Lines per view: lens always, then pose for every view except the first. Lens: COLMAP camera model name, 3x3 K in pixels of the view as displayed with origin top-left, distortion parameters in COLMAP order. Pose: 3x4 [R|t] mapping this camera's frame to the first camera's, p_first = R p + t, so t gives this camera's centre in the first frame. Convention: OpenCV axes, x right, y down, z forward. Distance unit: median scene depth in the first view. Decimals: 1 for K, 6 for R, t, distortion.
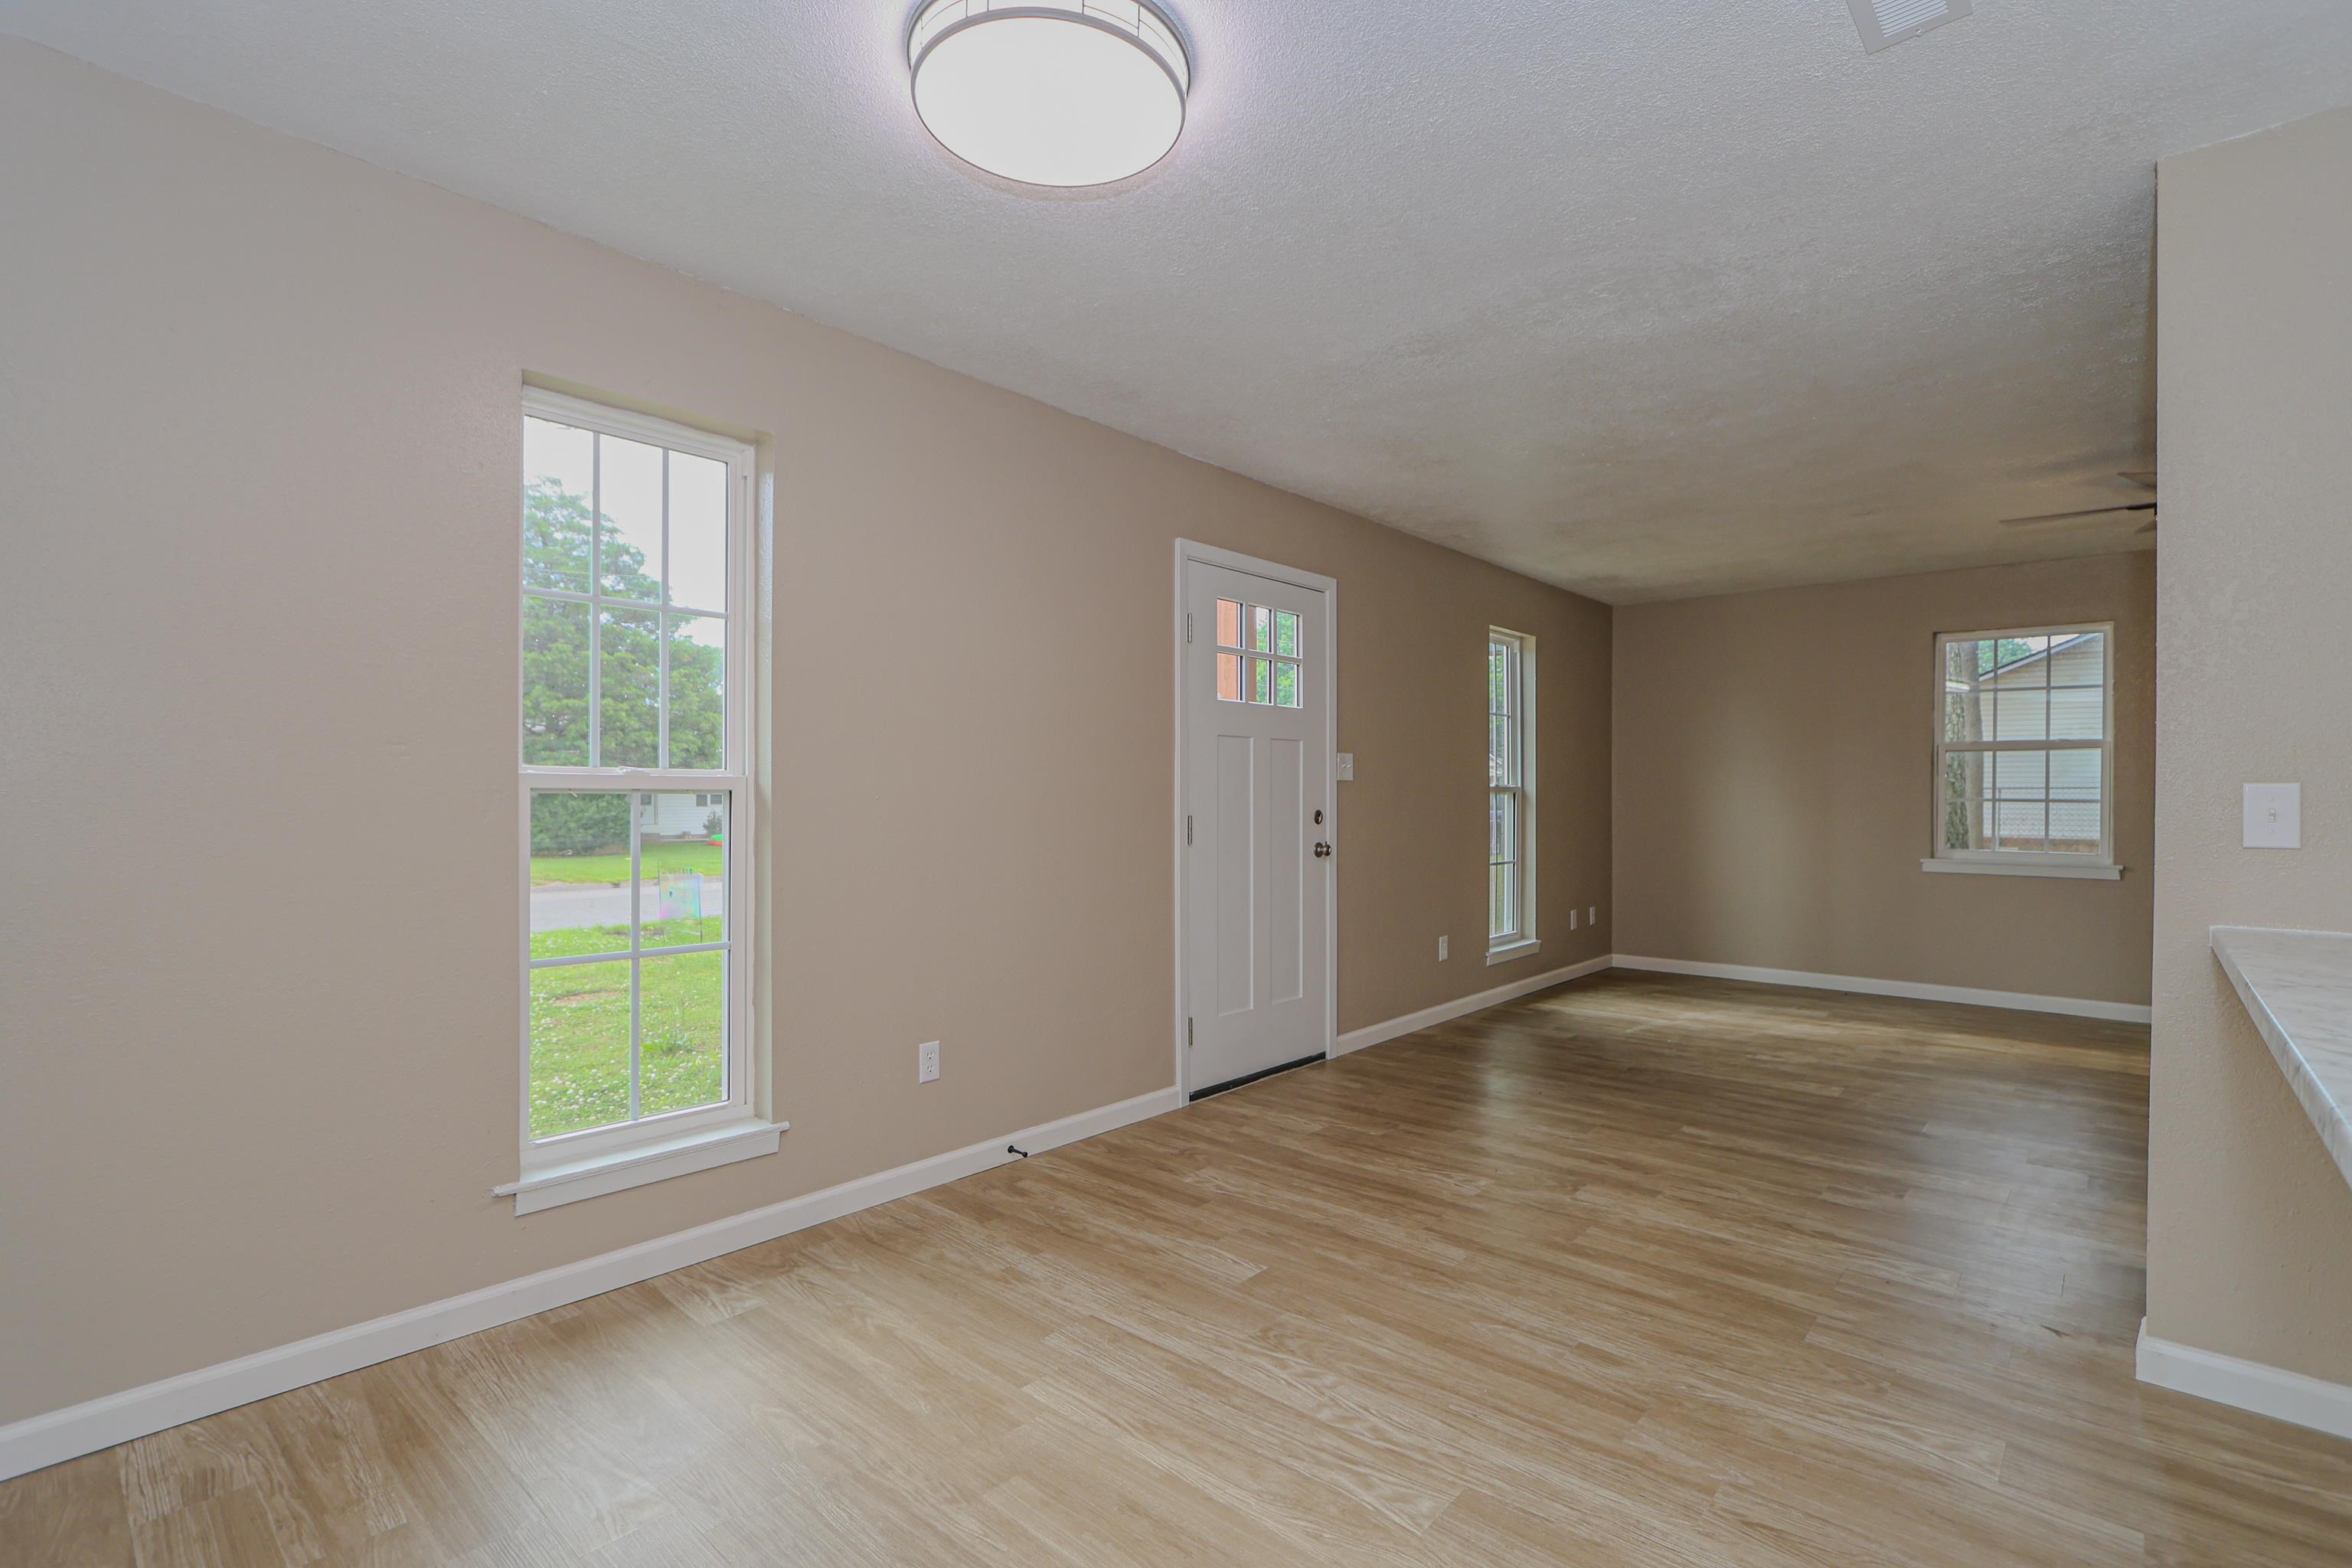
lens RADIAL K [[1126.4, 0, 1158.4], [0, 1126.4, 804.8], [0, 0, 1]] dist [-0.014298, 0.000157]
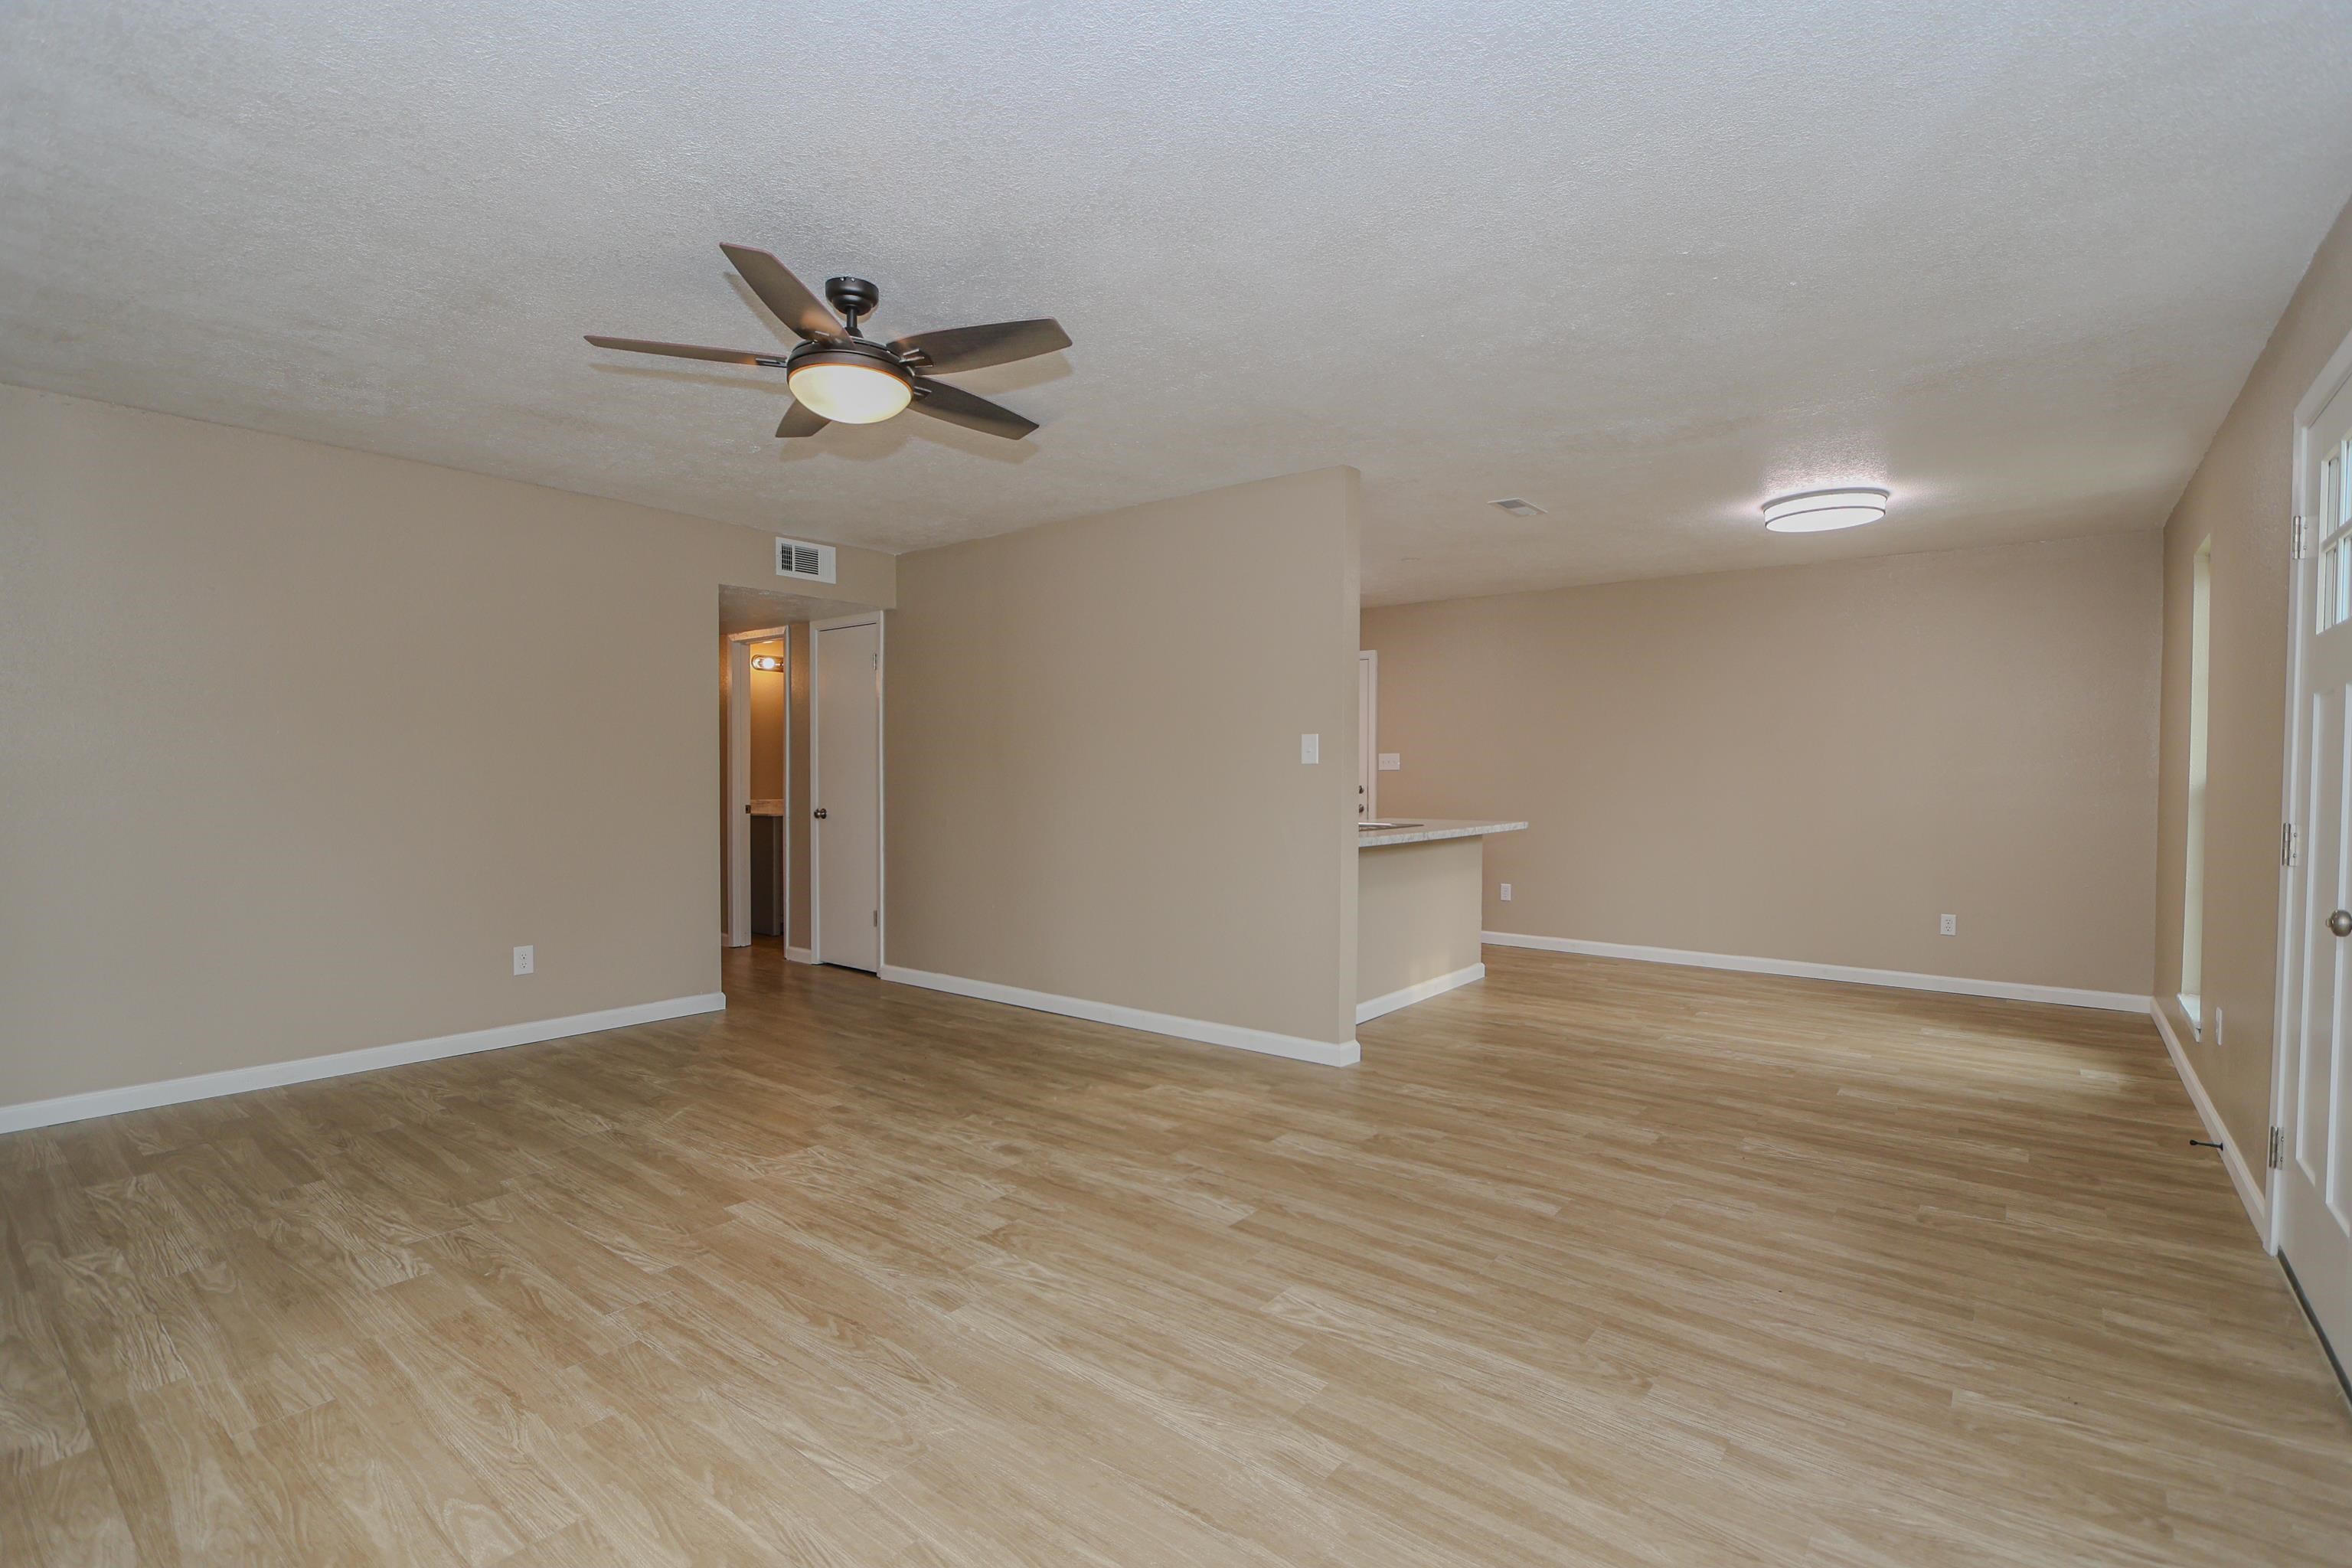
lens RADIAL K [[1068.0, 0, 1182.1], [0, 1068.0, 788.1], [0, 0, 1]] dist [-0.016044, 0.000058]
pose [[-0.998441, -0.010065, -0.054893, 0.823194], [-0.011552, 0.999573, 0.026829, -0.024130], [0.054600, 0.027421, -0.998132, 1.832785]]
